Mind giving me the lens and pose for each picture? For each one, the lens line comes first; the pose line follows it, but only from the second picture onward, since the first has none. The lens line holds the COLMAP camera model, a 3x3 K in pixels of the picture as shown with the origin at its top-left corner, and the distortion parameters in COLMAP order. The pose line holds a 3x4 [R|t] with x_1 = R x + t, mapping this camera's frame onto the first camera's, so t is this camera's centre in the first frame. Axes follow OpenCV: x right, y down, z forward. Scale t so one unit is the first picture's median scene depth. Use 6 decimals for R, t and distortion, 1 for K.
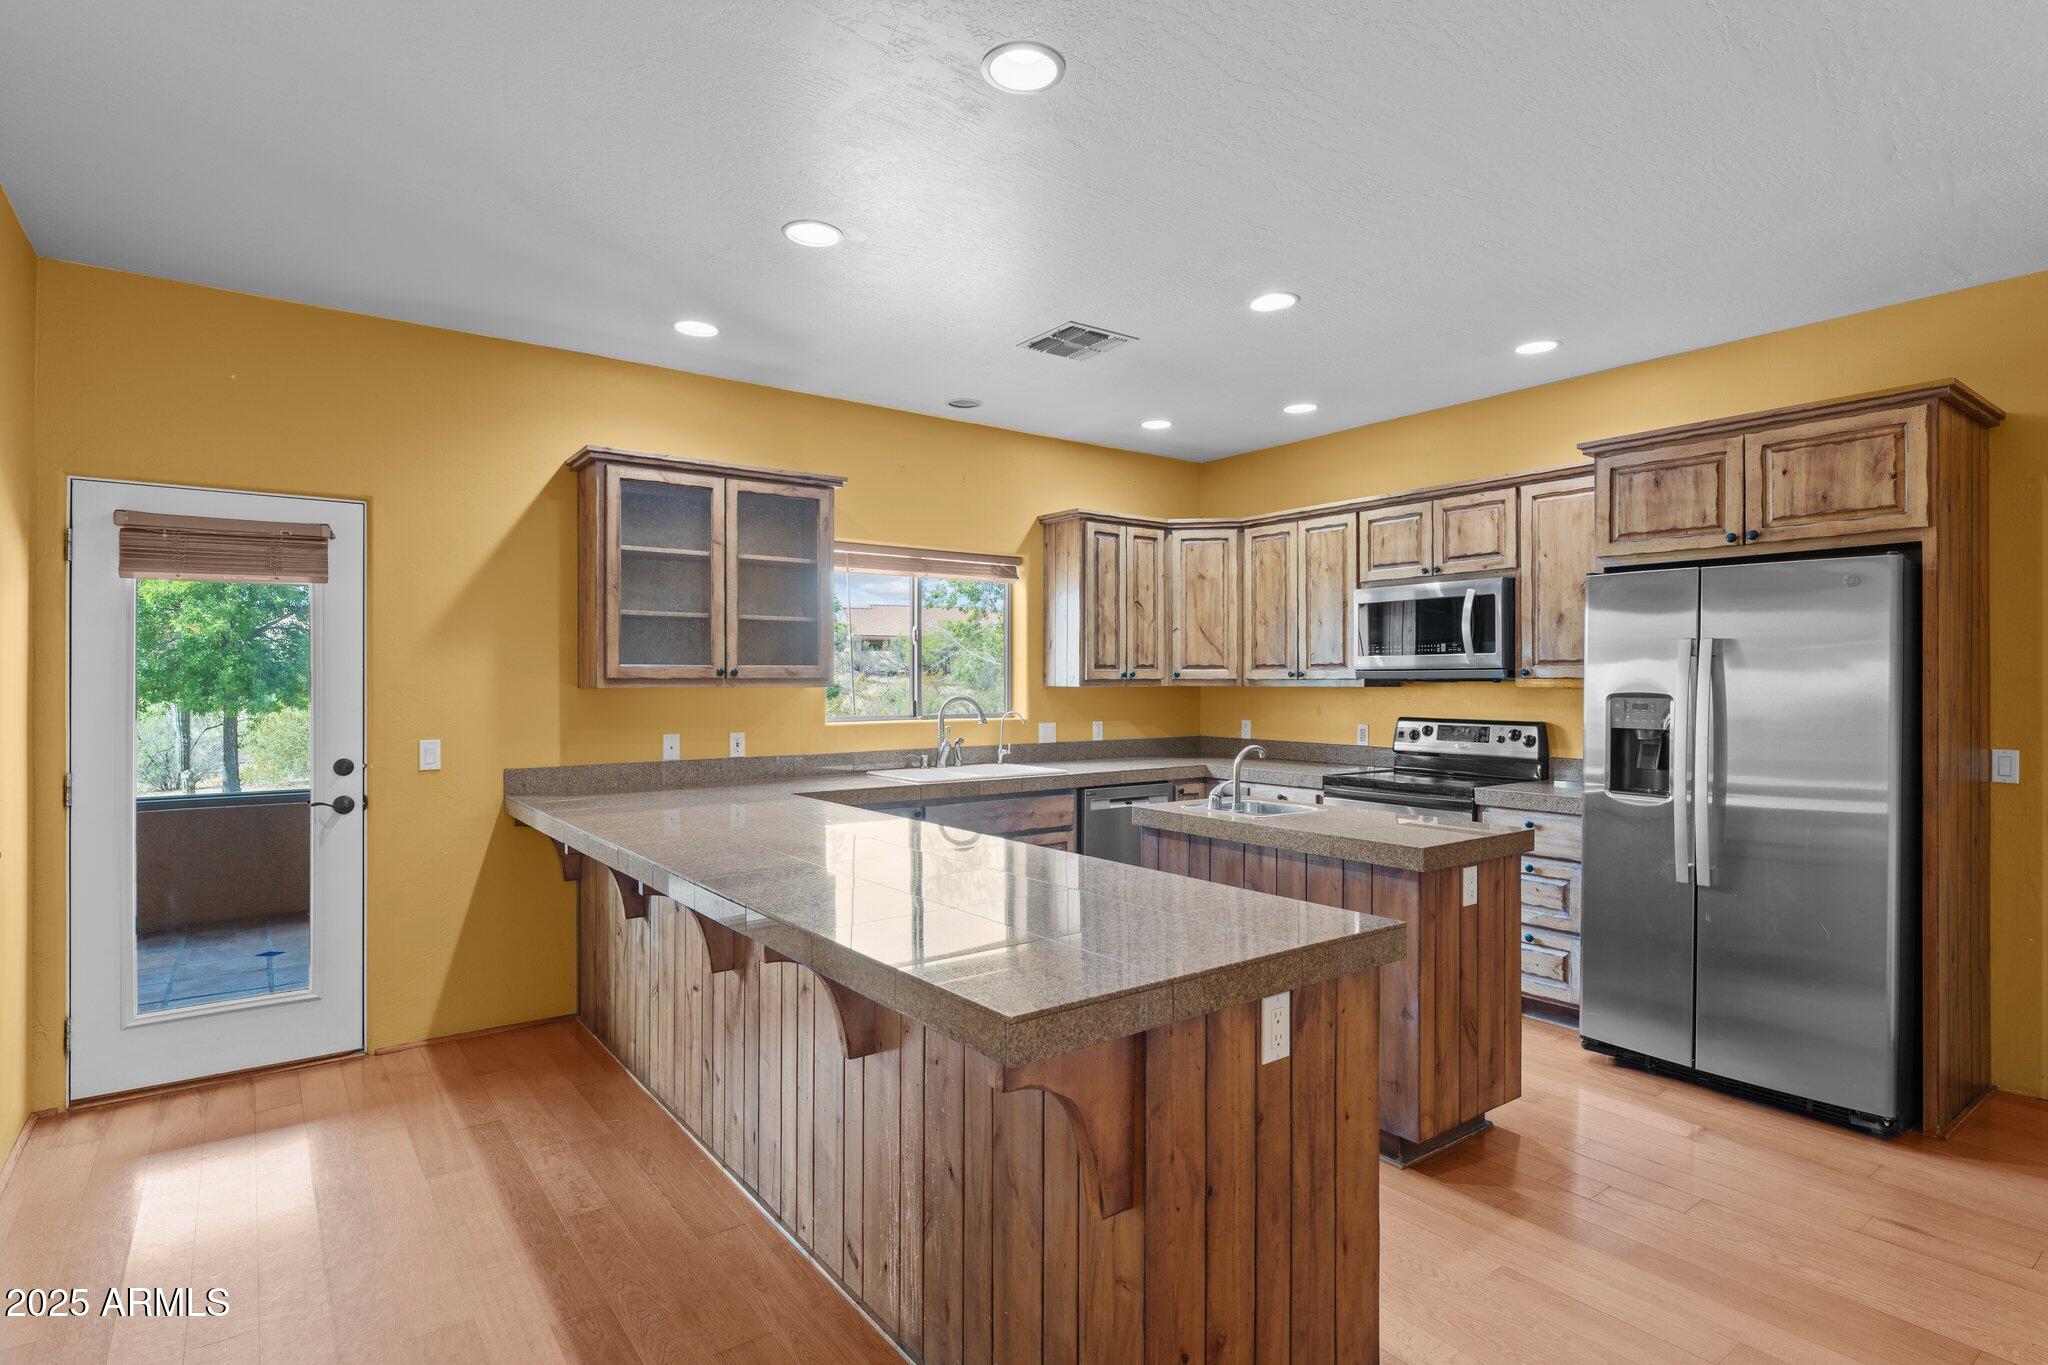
lens RADIAL K [[1016.0, 0, 1020.0], [0, 1016.0, 676.5], [0, 0, 1]] dist [-0.002192, 0.000116]
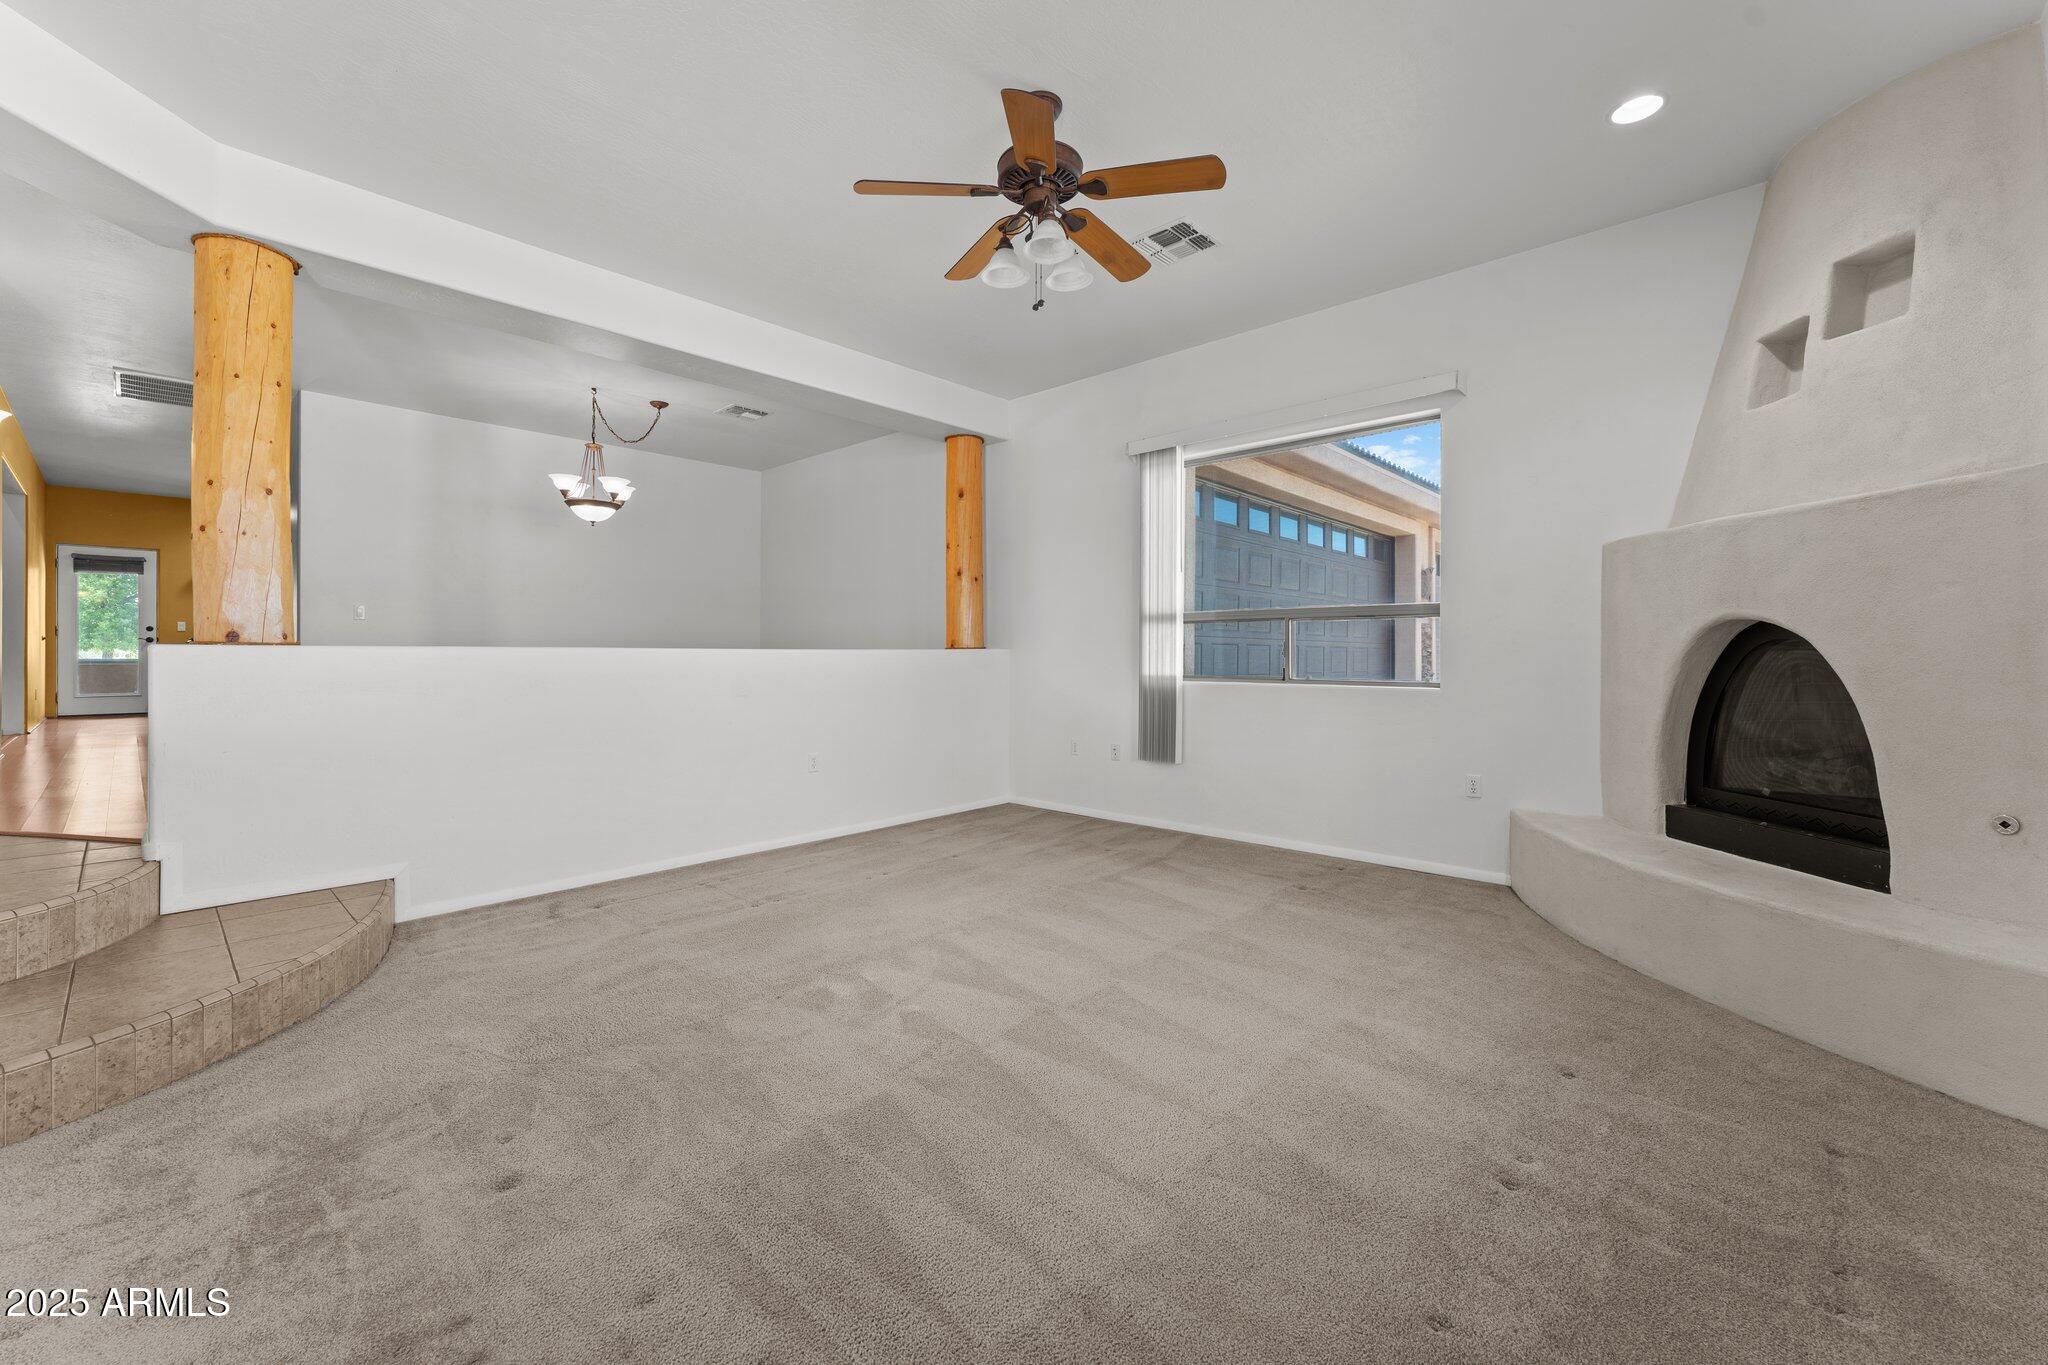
lens RADIAL K [[826.9, 0, 1027.6], [0, 826.9, 654.4], [0, 0, 1]] dist [0.000832, 0.001144]
pose [[0.984352, 0.000824, 0.176214, 1.518122], [-0.001287, 0.999996, 0.002515, 0.143818], [-0.176211, -0.002703, 0.984349, -1.965329]]
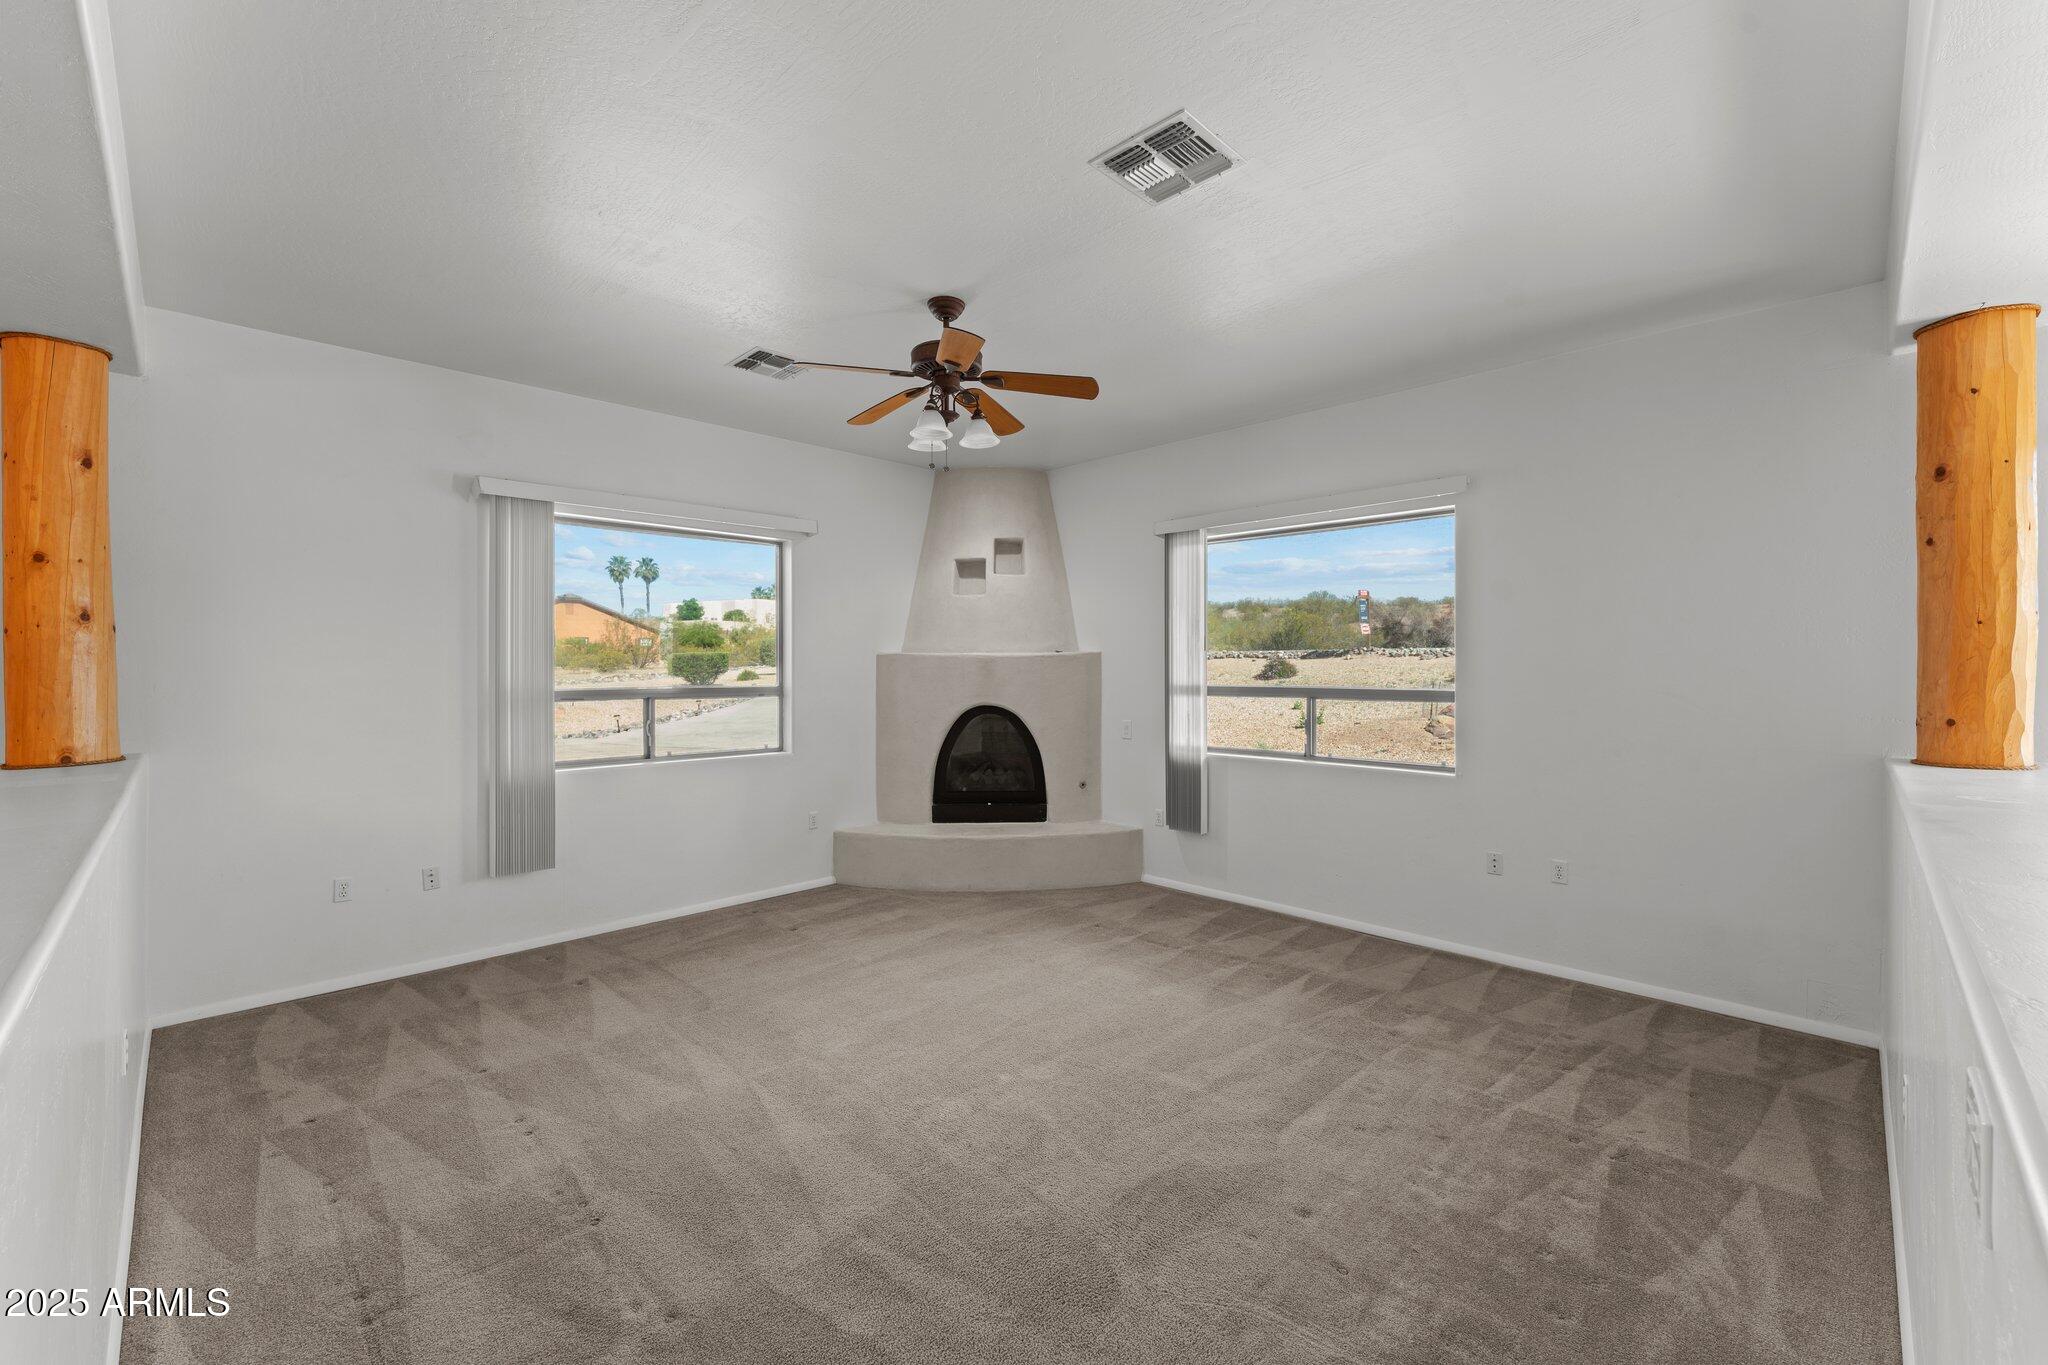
lens RADIAL K [[826.9, 0, 1024.6], [0, 826.9, 672.7], [0, 0, 1]] dist [0.000832, 0.001144]
pose [[-0.133949, -0.005894, 0.990971, 0.790978], [-0.002673, 0.999981, 0.005587, 0.047289], [-0.990985, -0.001901, -0.133962, -1.229626]]
